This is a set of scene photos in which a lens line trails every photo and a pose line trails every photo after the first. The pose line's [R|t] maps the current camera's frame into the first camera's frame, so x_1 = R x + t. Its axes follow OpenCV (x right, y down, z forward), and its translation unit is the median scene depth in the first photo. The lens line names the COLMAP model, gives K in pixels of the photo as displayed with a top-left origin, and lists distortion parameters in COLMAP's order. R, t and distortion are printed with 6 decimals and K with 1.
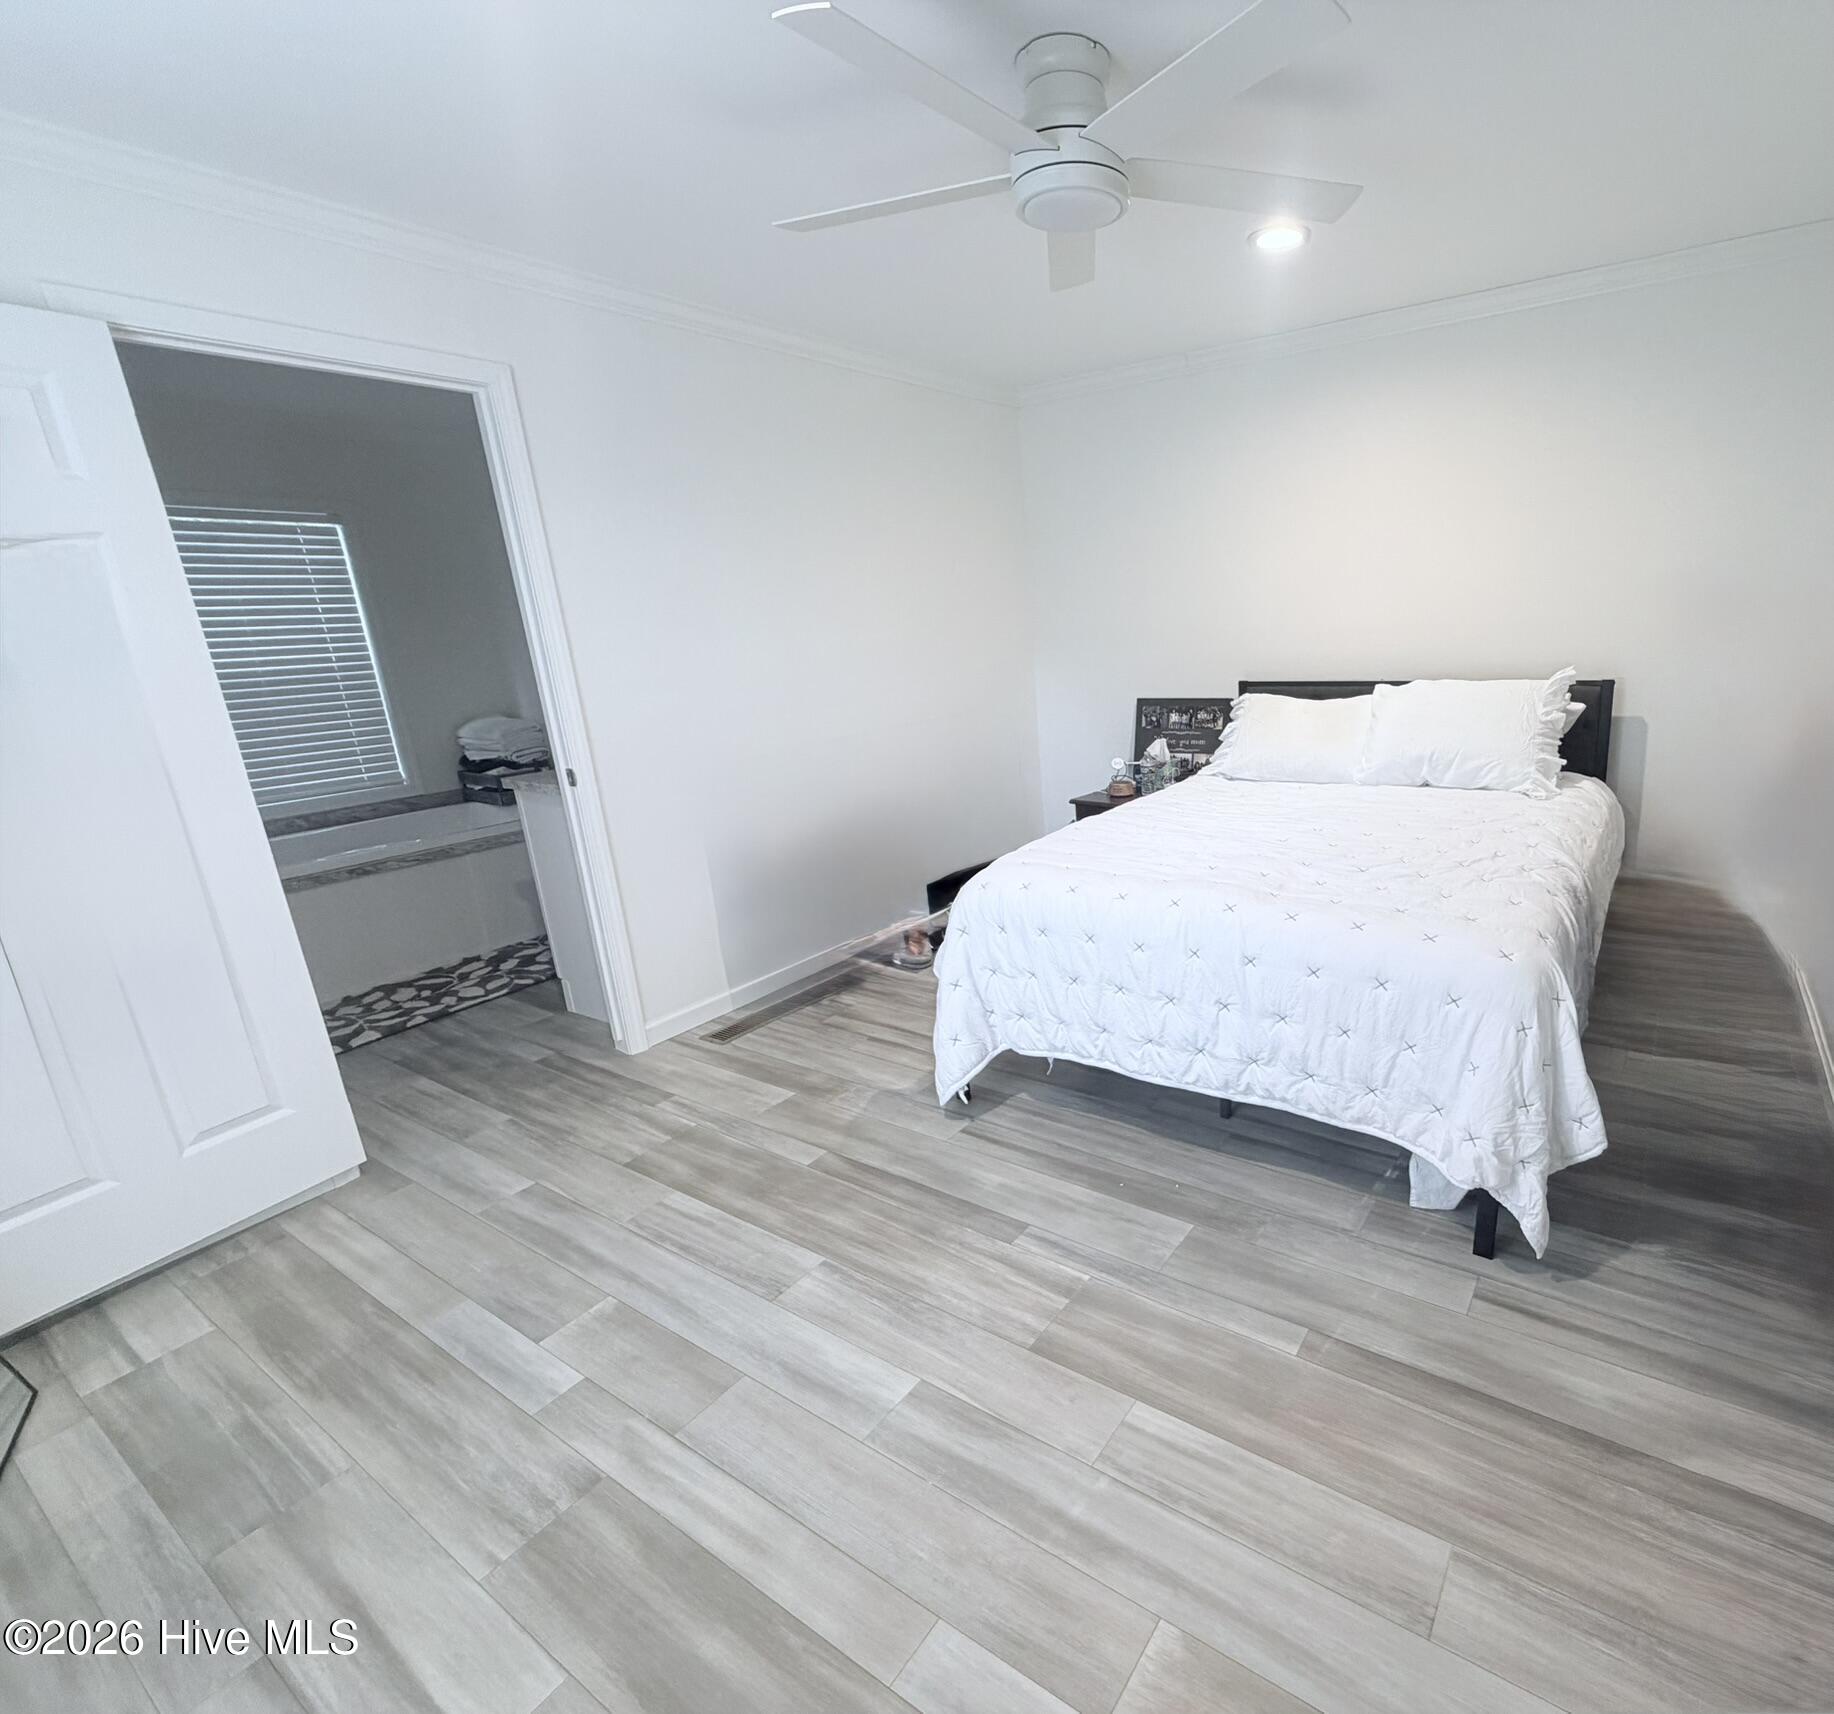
lens RADIAL K [[933.4, 0, 1072.6], [0, 933.4, 879.6], [0, 0, 1]] dist [0.005244, -0.001615]
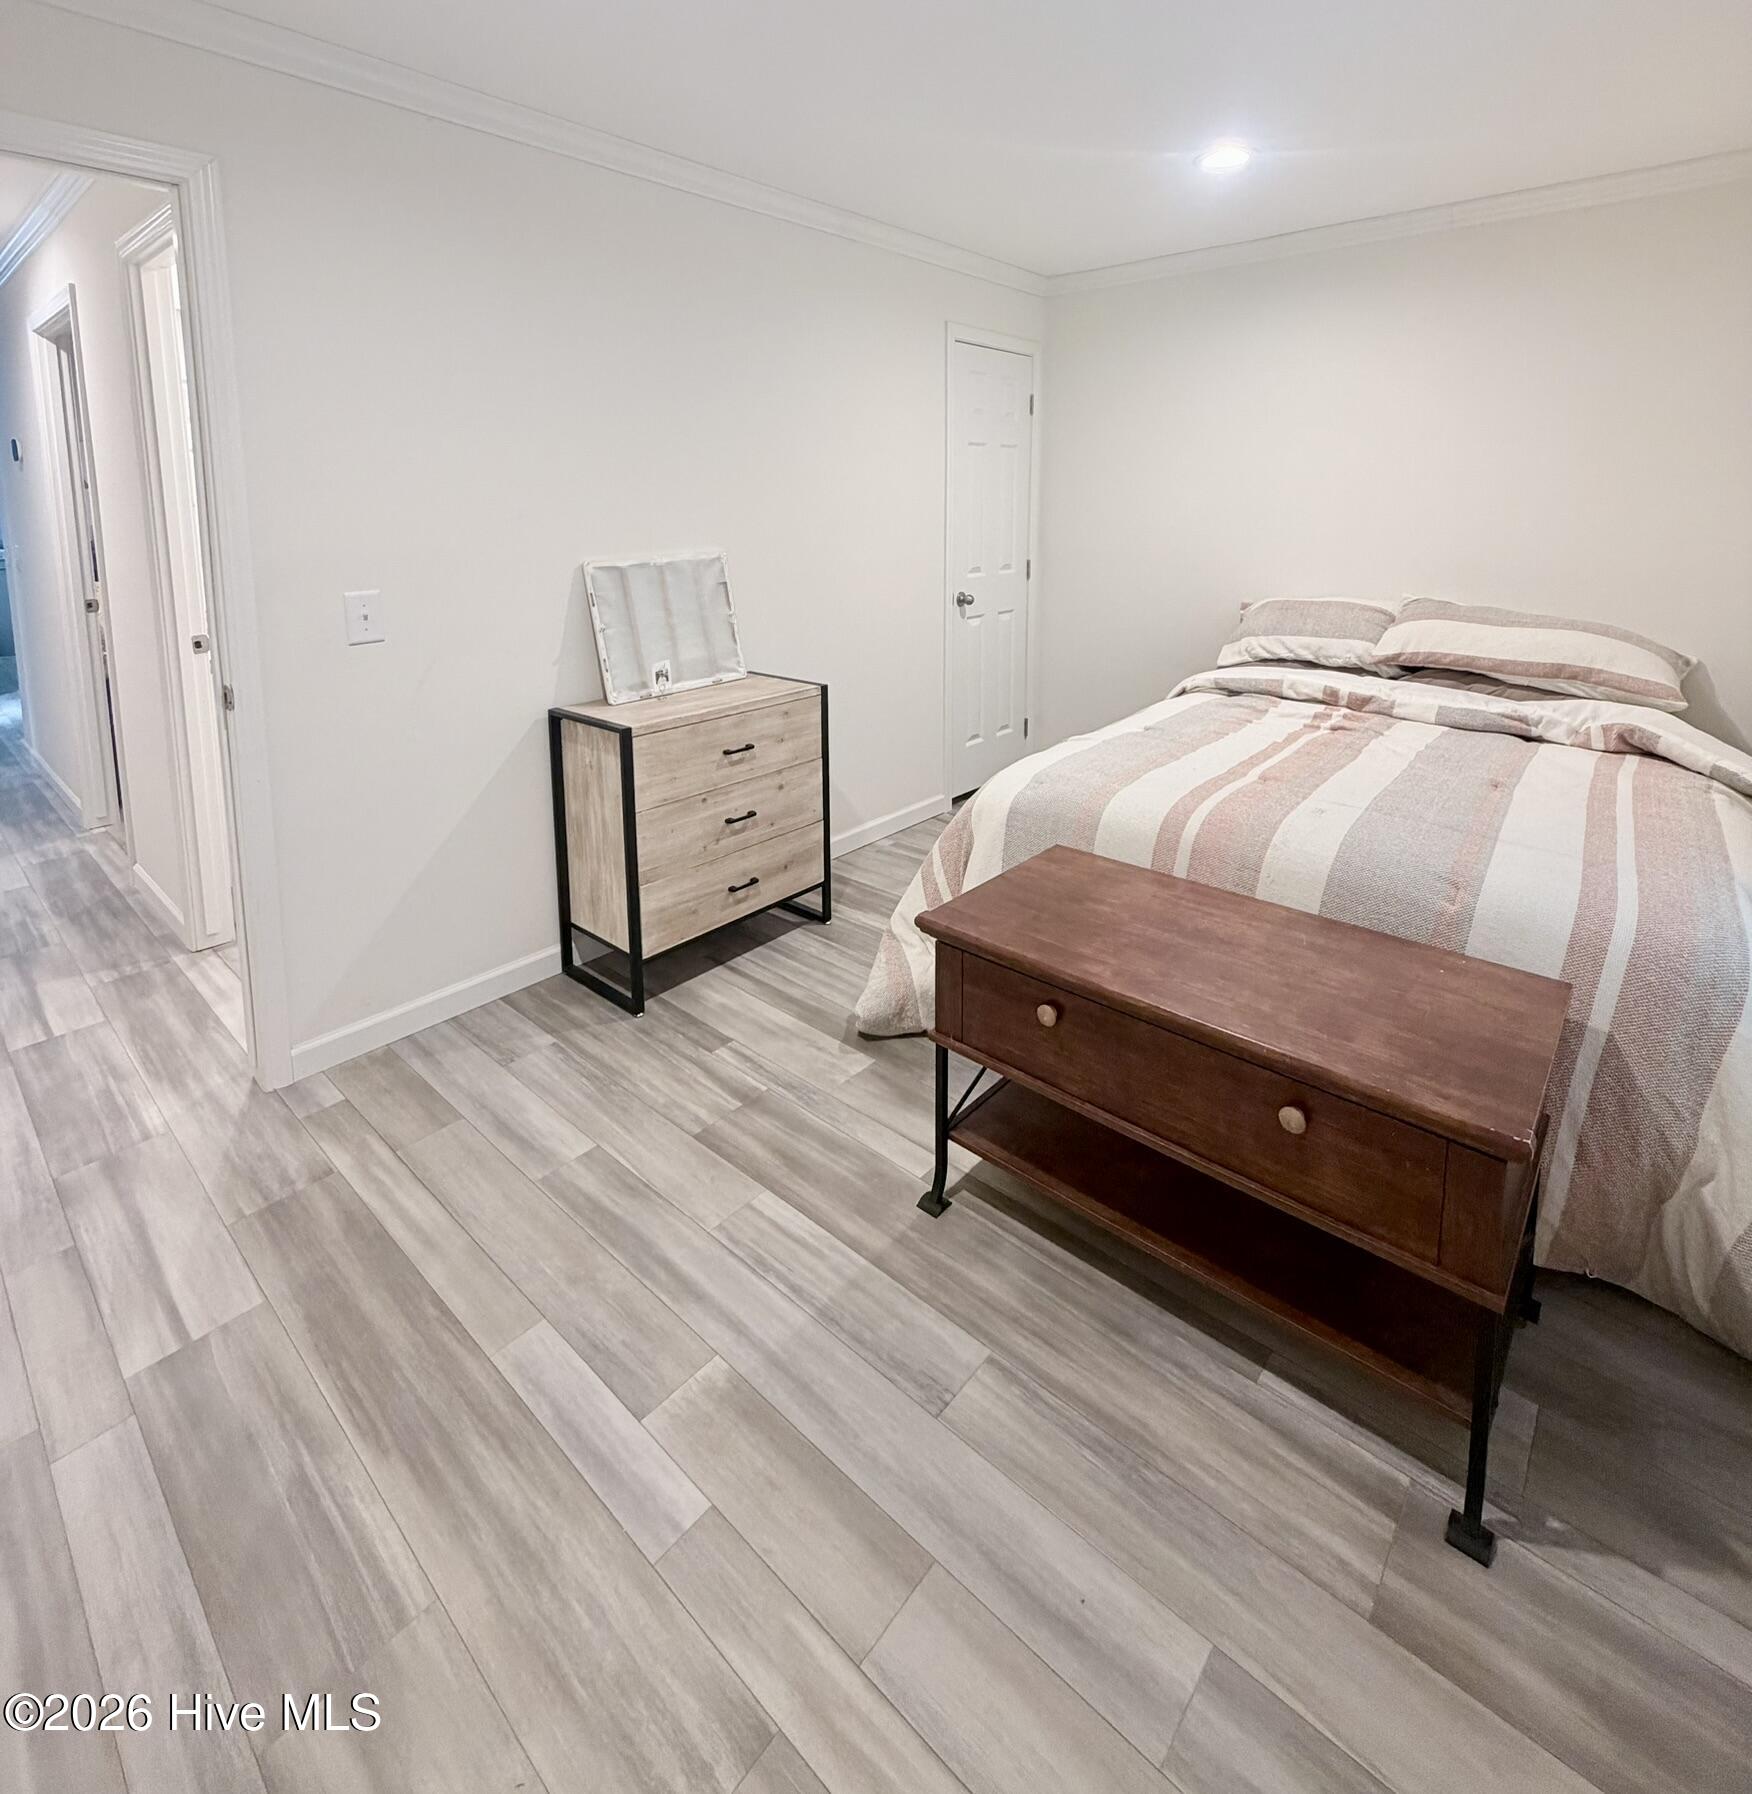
lens RADIAL K [[933.8, 0, 793.7], [0, 933.8, 656.1], [0, 0, 1]] dist [-0.000601, 0.000930]
pose [[0.978250, 0.072813, -0.194232, 0.290857], [-0.094786, 0.989802, -0.106336, 0.040002], [0.184509, 0.122434, 0.975175, -0.179548]]
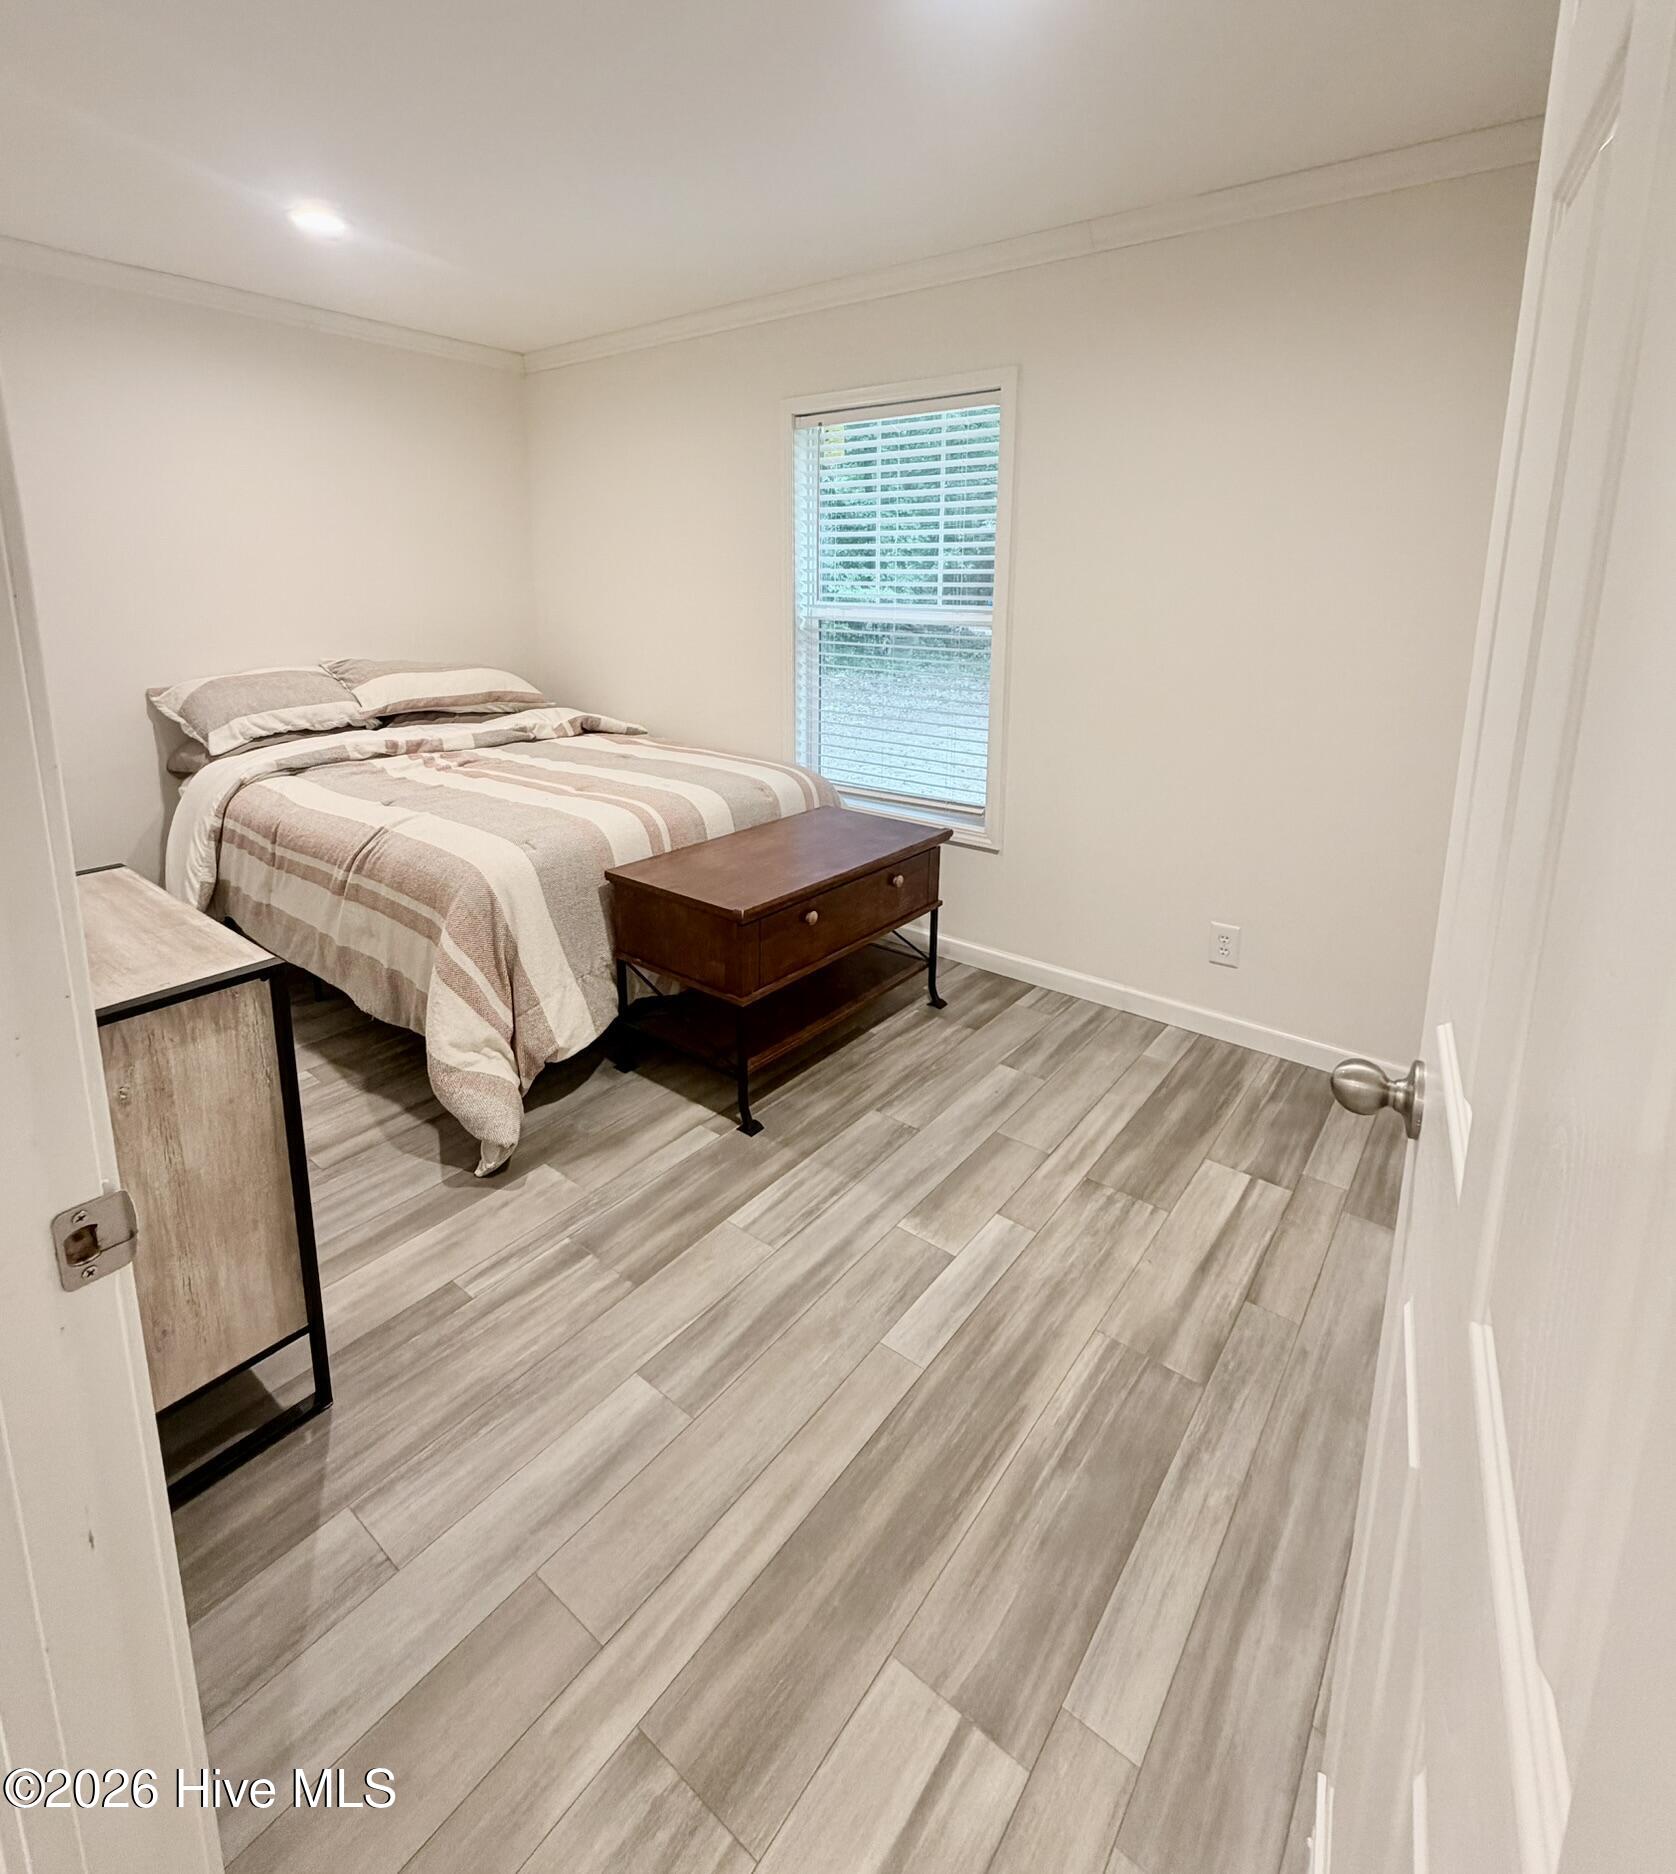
lens RADIAL K [[884.0, 0, 827.9], [0, 884.0, 935.2], [0, 0, 1]] dist [-0.000209, 0.002090]
pose [[0.098673, -0.332650, 0.937874, -0.976660], [0.264922, 0.917242, 0.297460, -0.126327], [-0.959208, 0.219112, 0.178634, 0.606599]]
